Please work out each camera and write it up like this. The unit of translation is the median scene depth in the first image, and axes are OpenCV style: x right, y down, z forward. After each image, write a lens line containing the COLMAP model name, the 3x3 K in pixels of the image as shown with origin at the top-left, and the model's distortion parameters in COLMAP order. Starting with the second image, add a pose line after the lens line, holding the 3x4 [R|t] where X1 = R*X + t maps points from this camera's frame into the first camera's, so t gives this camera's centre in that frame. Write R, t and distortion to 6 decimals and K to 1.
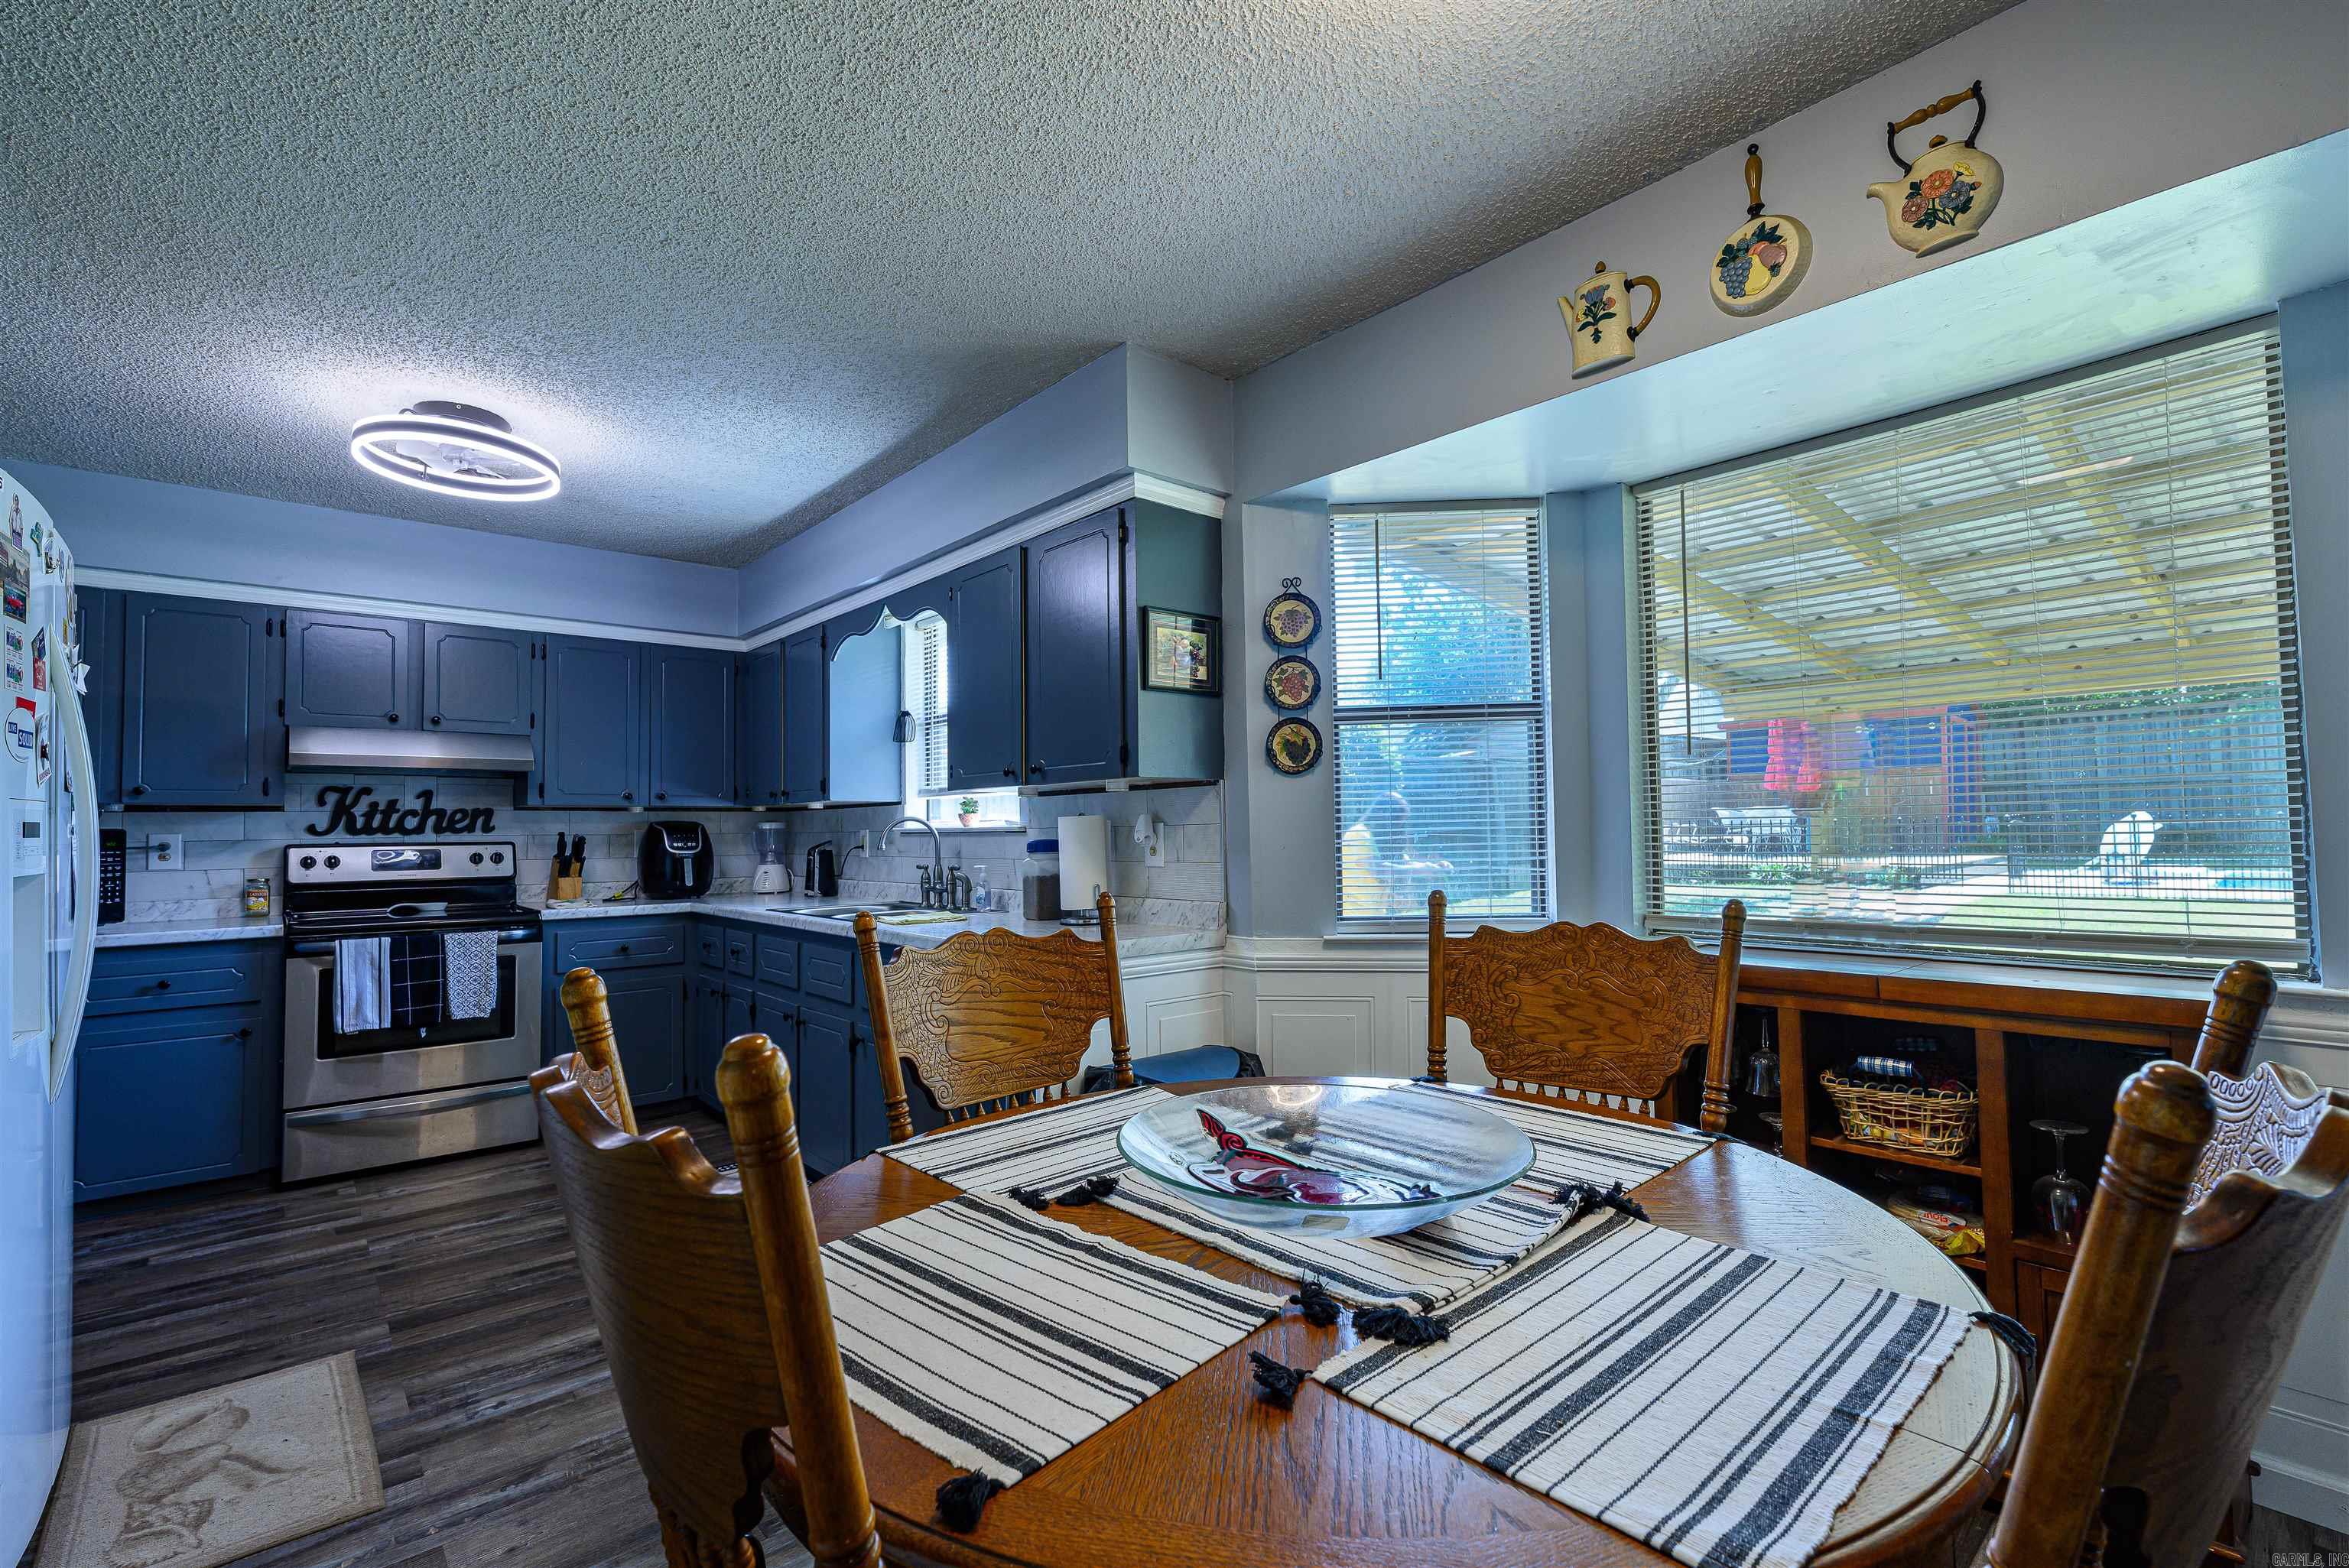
lens RADIAL K [[1034.2, 0, 1188.8], [0, 1034.2, 790.4], [0, 0, 1]] dist [-0.000542, 0.000037]
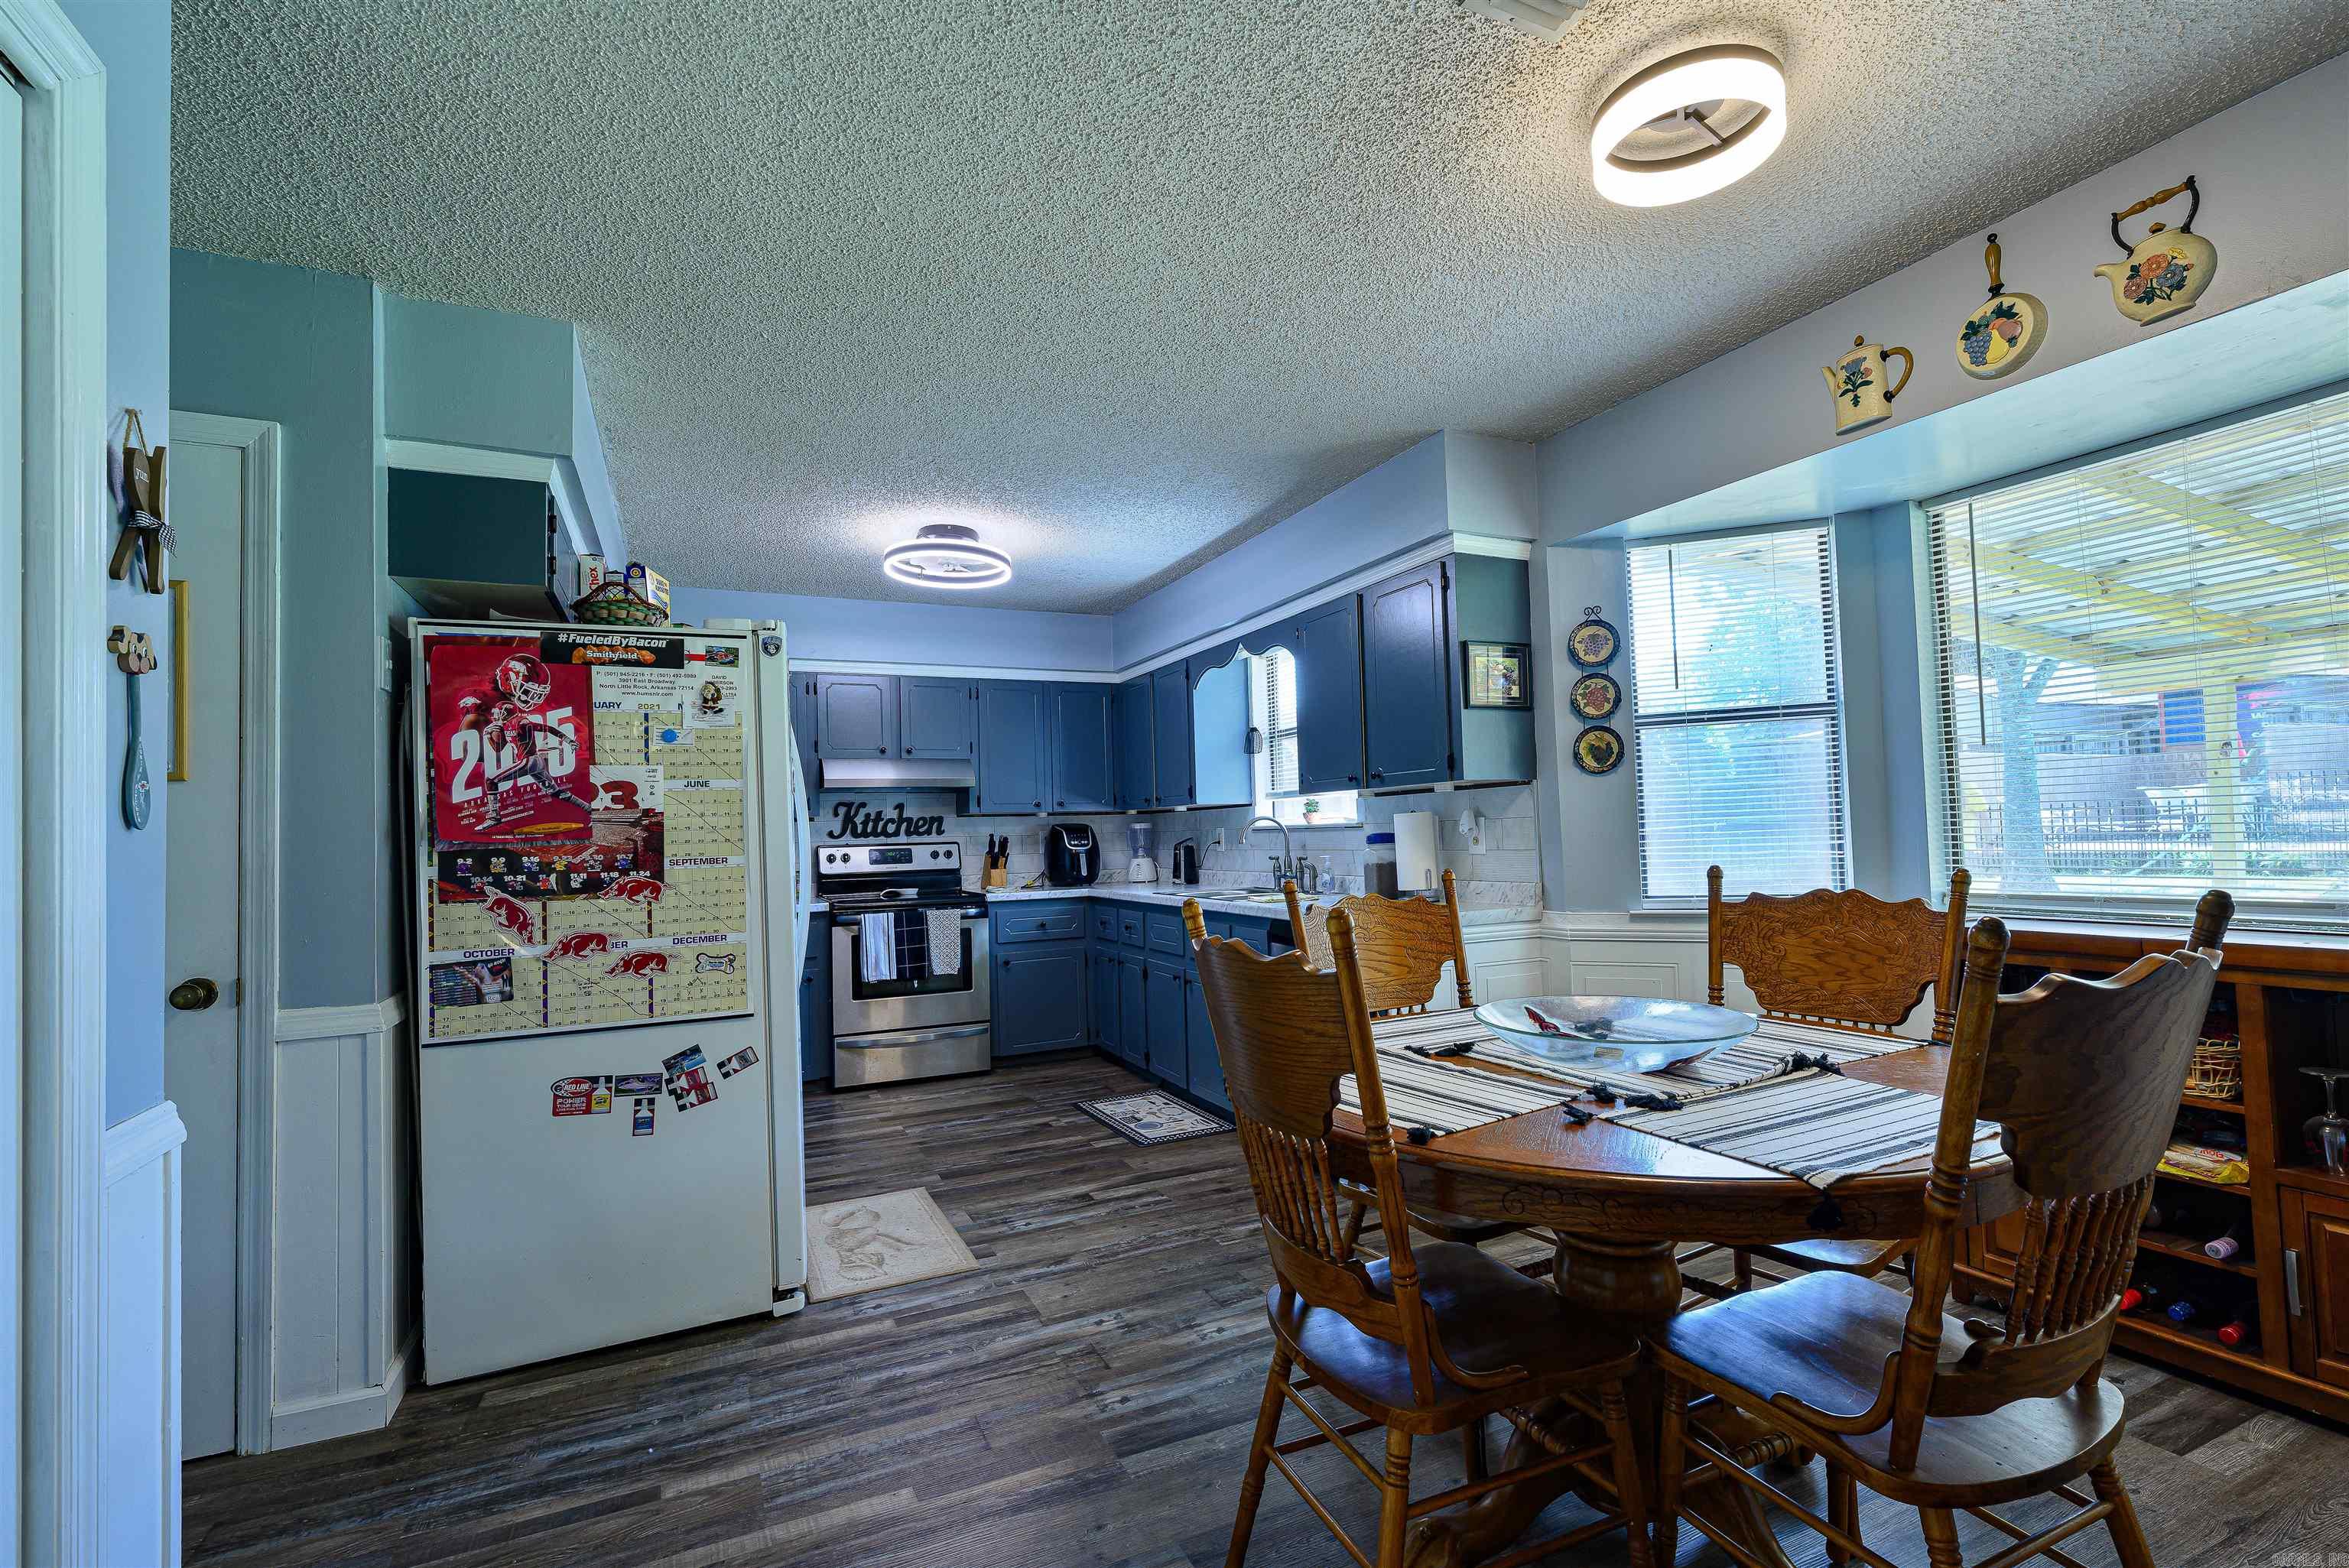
lens RADIAL K [[1044.6, 0, 1196.6], [0, 1044.6, 792.5], [0, 0, 1]] dist [-0.001084, 0.000074]
pose [[0.960597, -0.026301, -0.276699, -0.009781], [0.027866, 0.999610, 0.001726, -0.008704], [0.276545, -0.009369, 0.960955, -0.264686]]
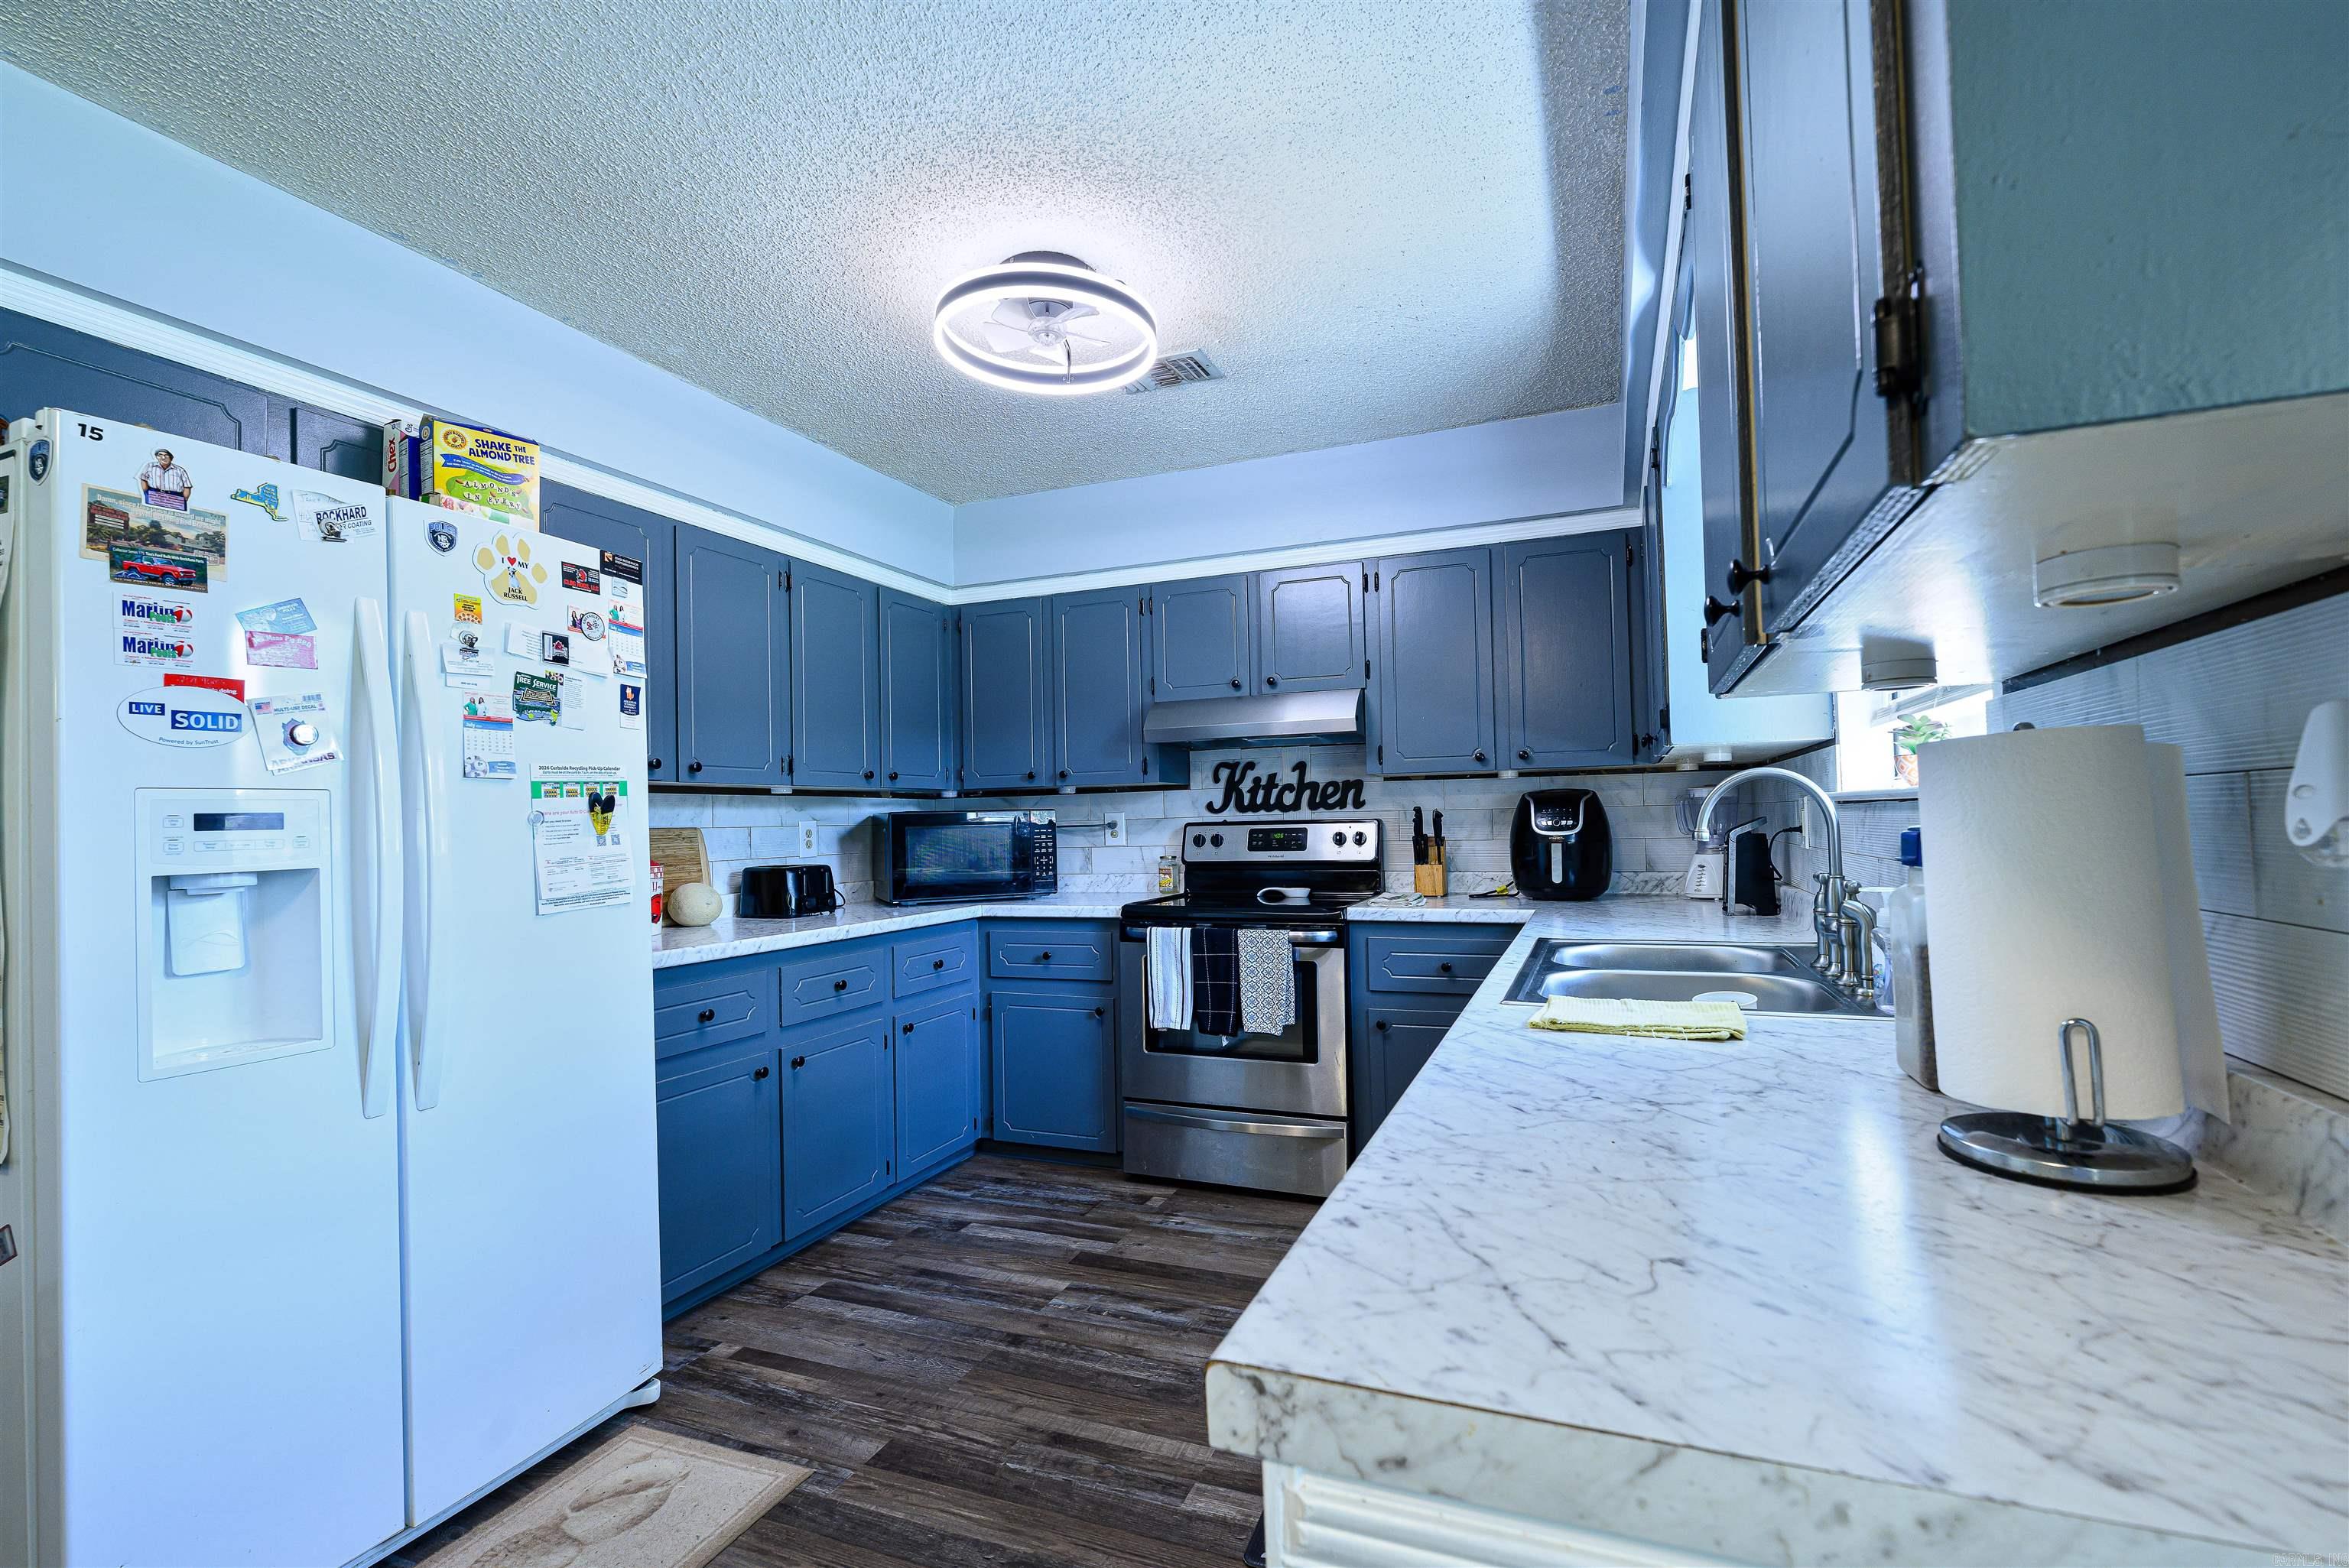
lens RADIAL K [[1034.2, 0, 1188.8], [0, 1034.2, 790.4], [0, 0, 1]] dist [-0.000542, 0.000037]
pose [[0.445474, -0.022897, -0.895002, 0.035964], [0.051158, 0.998691, -0.000087, 0.030194], [0.893832, -0.045748, 0.446062, 0.781938]]
